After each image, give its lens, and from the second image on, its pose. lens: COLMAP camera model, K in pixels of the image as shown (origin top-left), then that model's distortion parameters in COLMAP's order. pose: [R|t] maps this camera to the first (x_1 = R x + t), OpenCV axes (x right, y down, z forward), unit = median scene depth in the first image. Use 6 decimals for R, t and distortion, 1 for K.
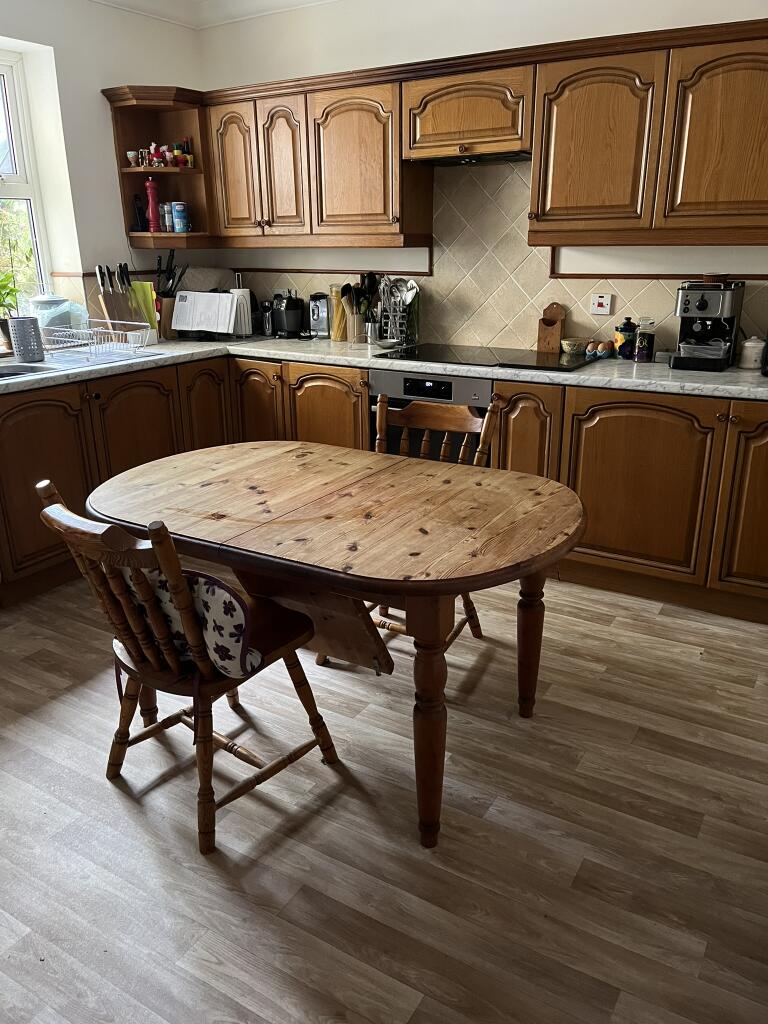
lens RADIAL K [[778.8, 0, 381.6], [0, 778.8, 514.4], [0, 0, 1]] dist [0.026565, -0.033453]
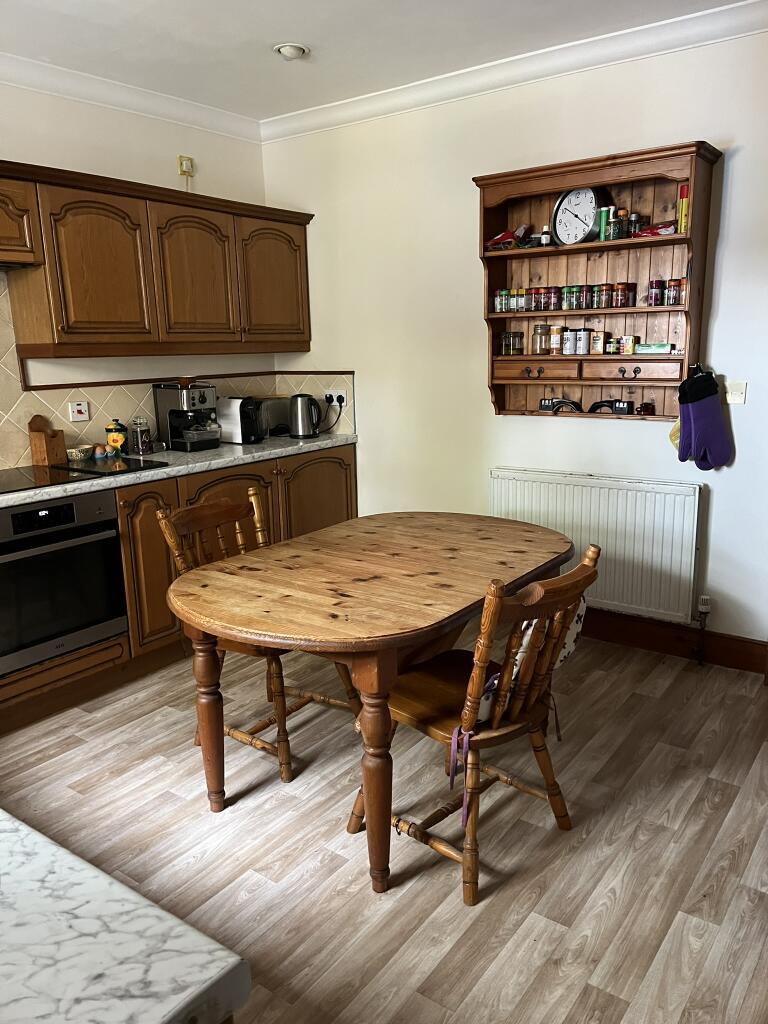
lens RADIAL K [[778.8, 0, 382.8], [0, 778.8, 514.1], [0, 0, 1]] dist [0.026565, -0.033453]
pose [[0.082627, -0.207826, 0.974670, -0.904119], [0.346898, 0.922849, 0.167368, -0.218325], [-0.934256, 0.324282, 0.148347, 0.631688]]
